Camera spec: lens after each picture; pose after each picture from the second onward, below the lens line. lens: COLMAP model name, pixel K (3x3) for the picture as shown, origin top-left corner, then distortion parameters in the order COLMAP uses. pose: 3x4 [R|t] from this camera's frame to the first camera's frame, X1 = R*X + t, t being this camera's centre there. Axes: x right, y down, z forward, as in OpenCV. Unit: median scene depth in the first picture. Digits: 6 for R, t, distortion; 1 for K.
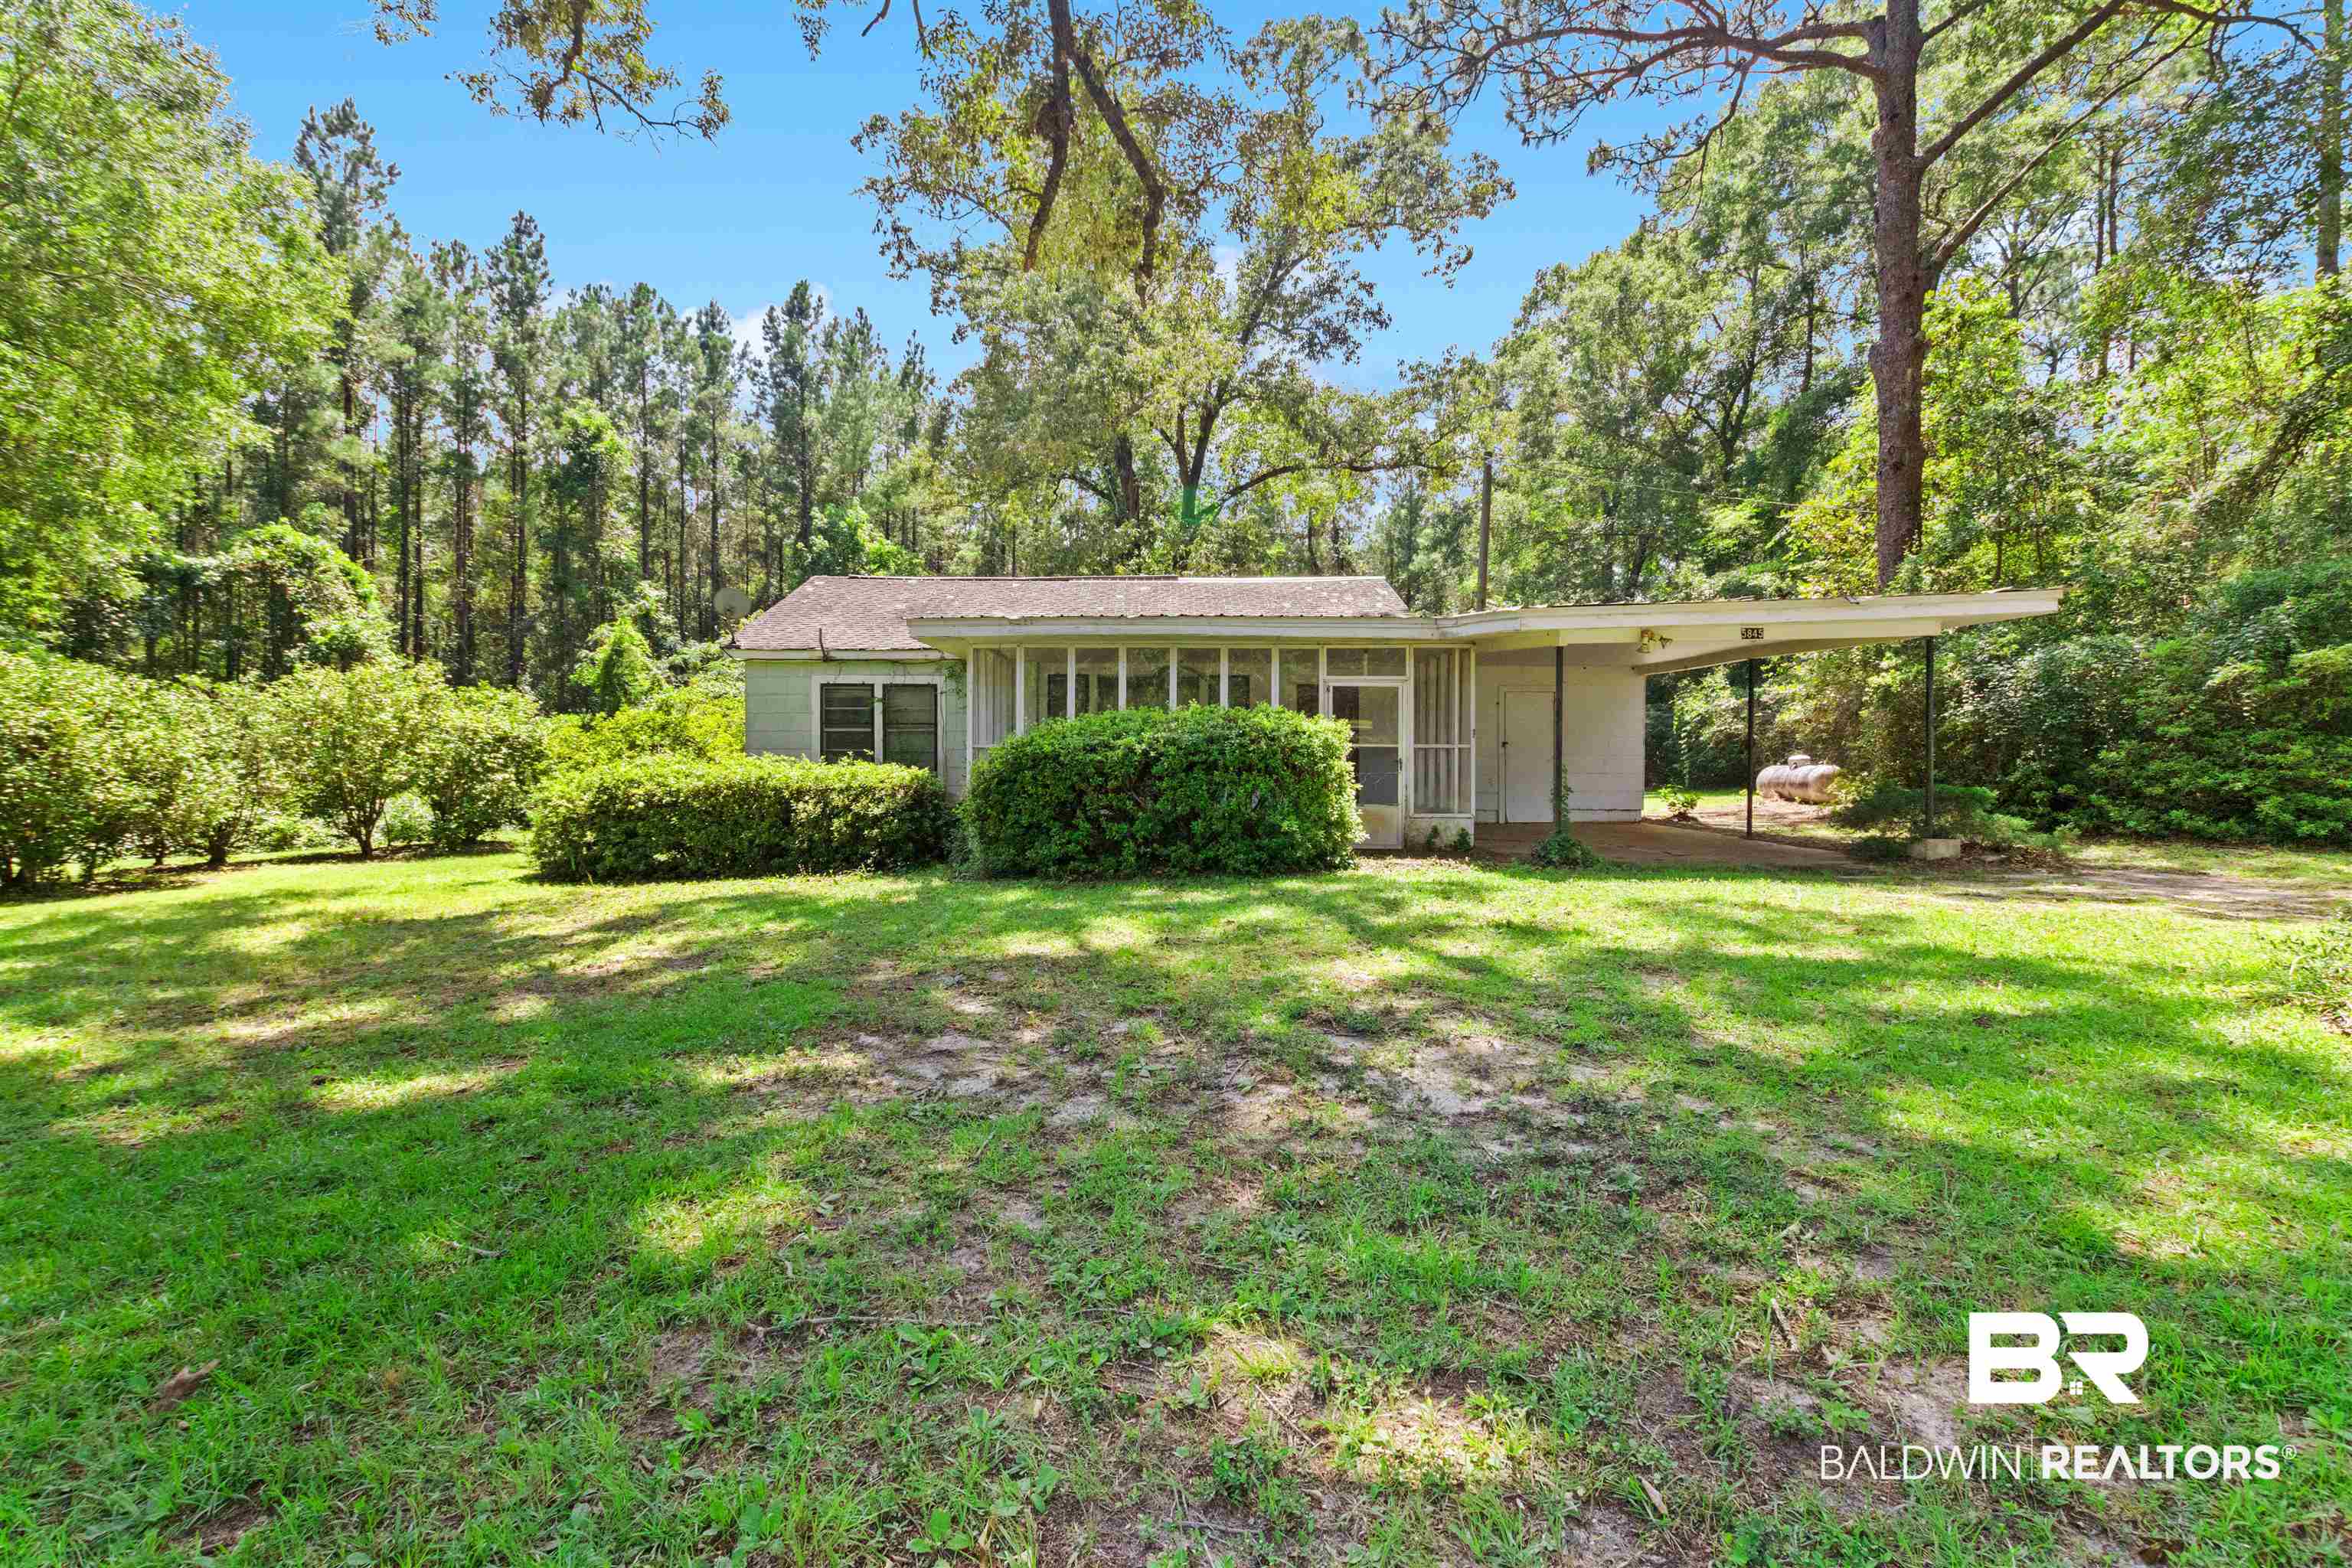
lens RADIAL K [[1104.8, 0, 1176.0], [0, 1104.8, 784.0], [0, 0, 1]] dist [-0.024649, 0.000081]
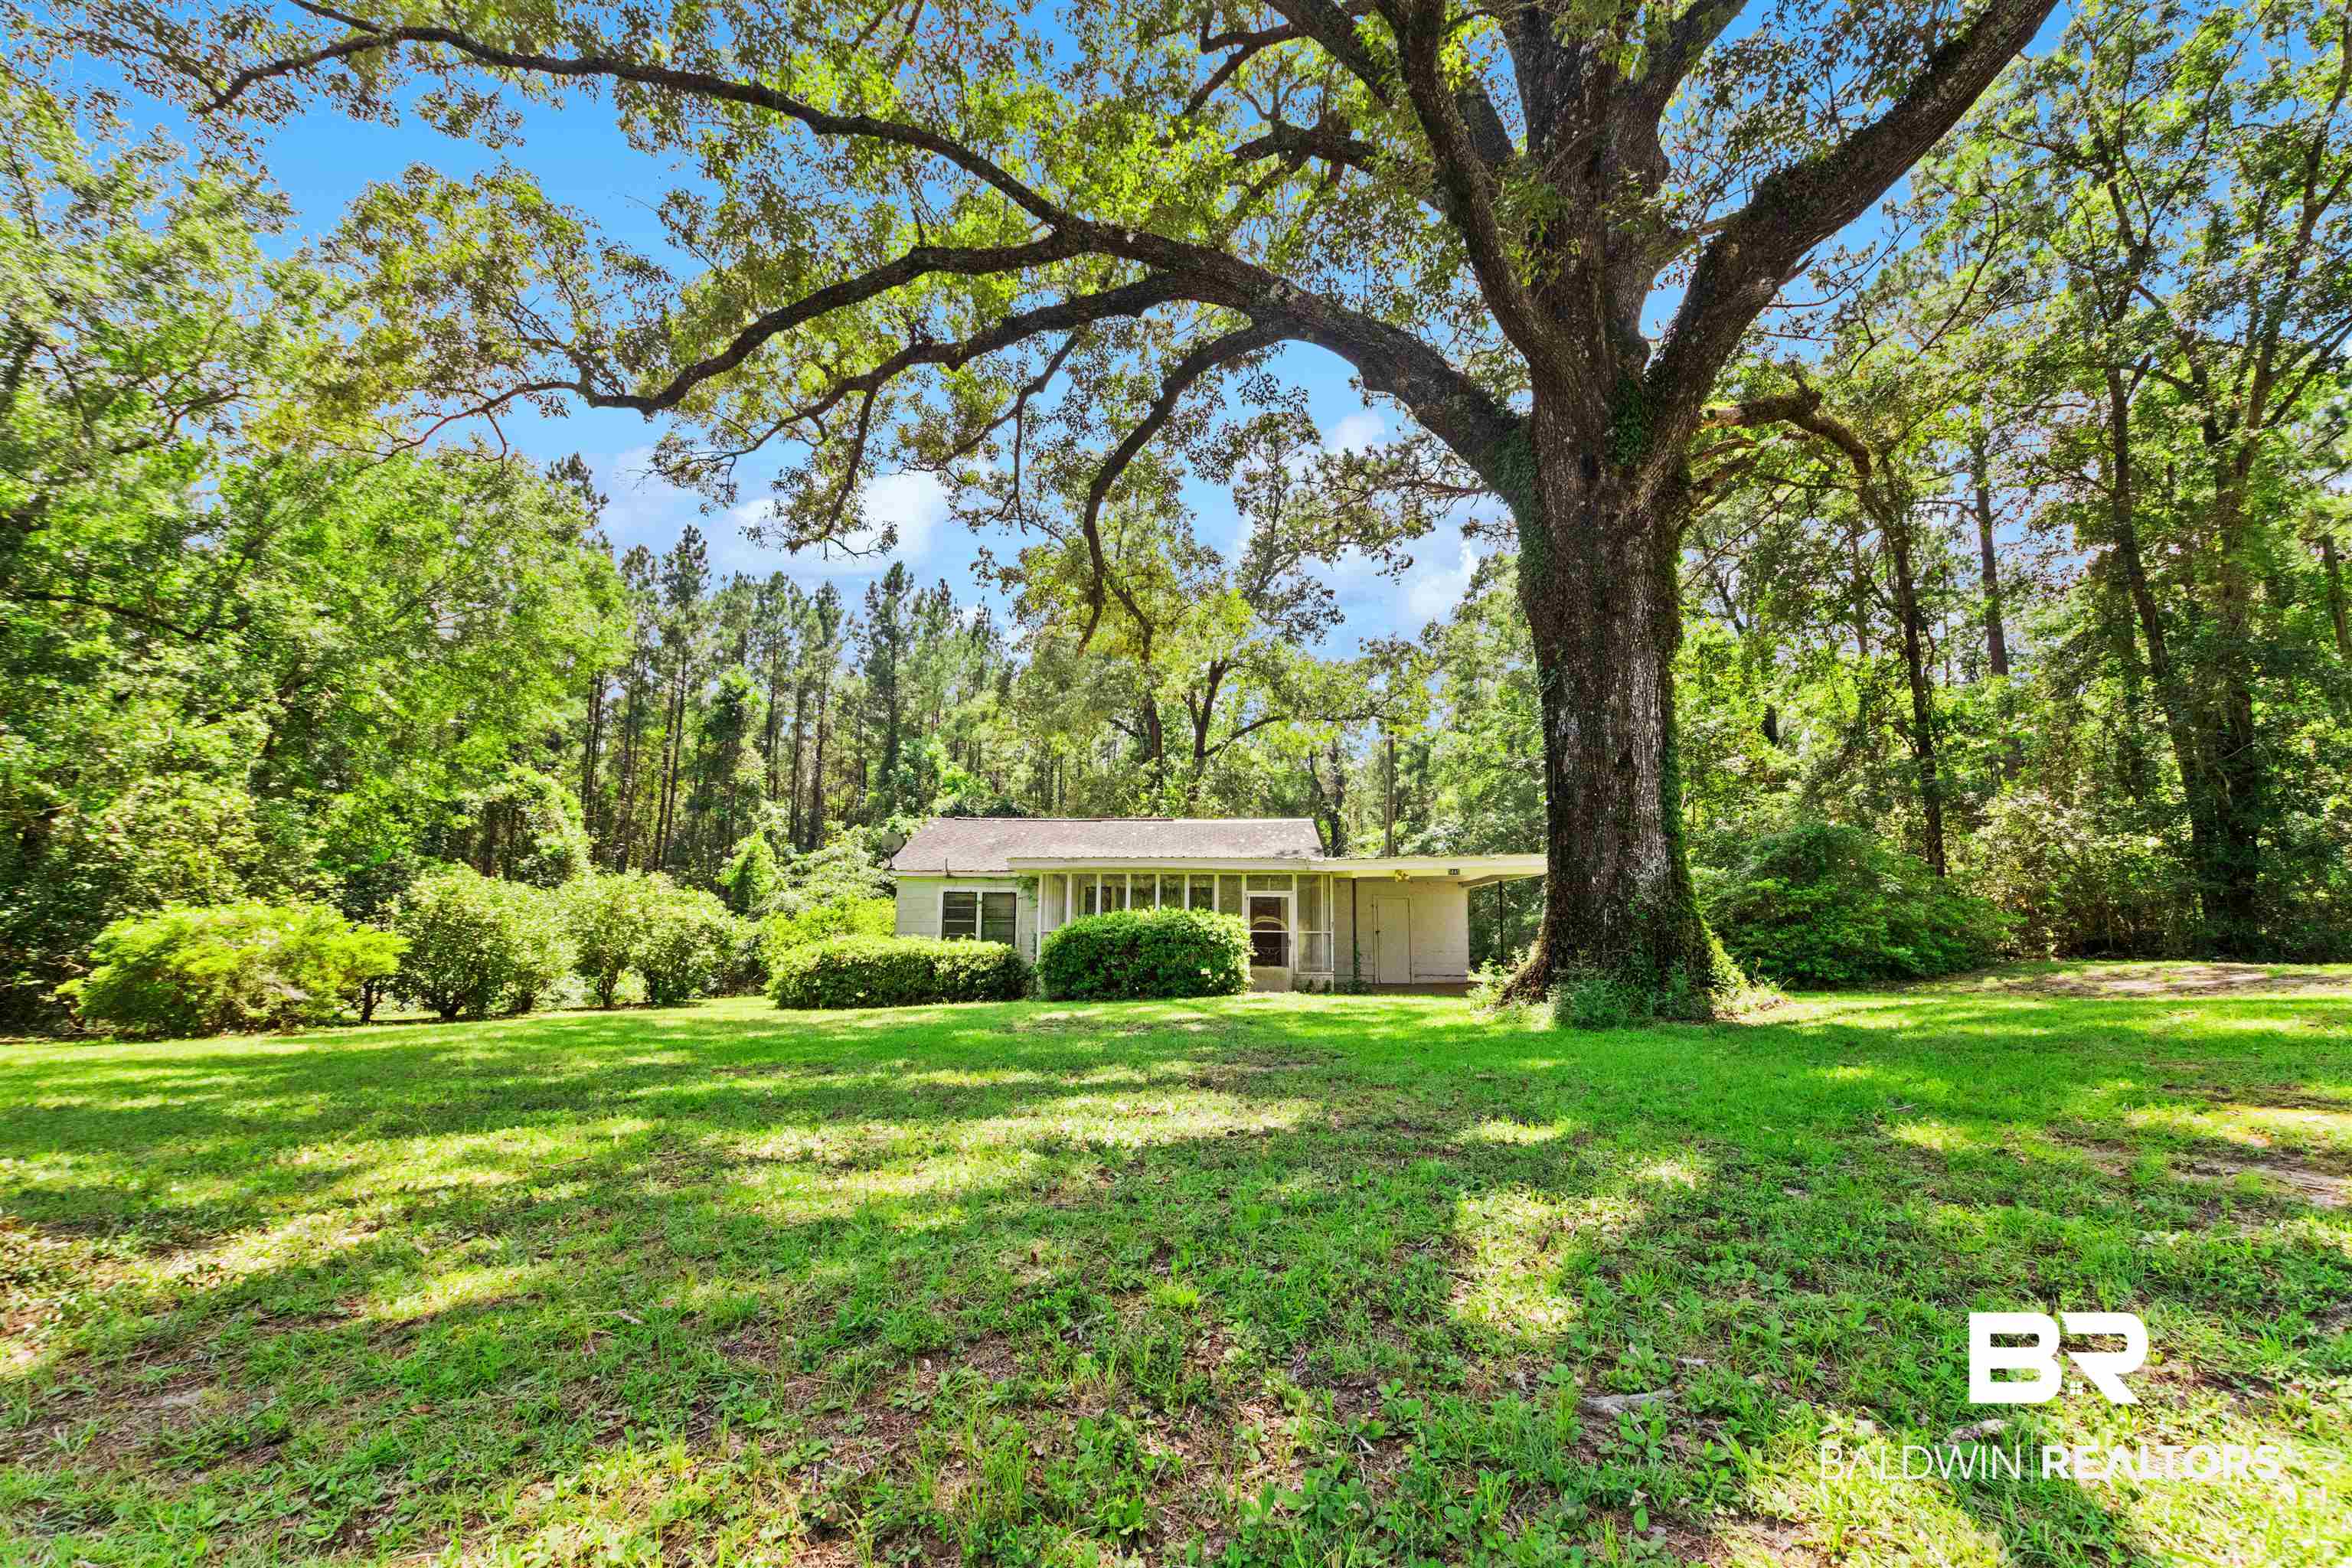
lens RADIAL K [[1061.9, 0, 1176.0], [0, 1061.9, 784.0], [0, 0, 1]] dist [0.033710, 0.000041]
pose [[0.999485, 0.001972, -0.032015, 0.027148], [-0.007649, 0.983965, -0.178198, 0.011696], [0.031151, 0.178351, 0.983474, -0.227169]]
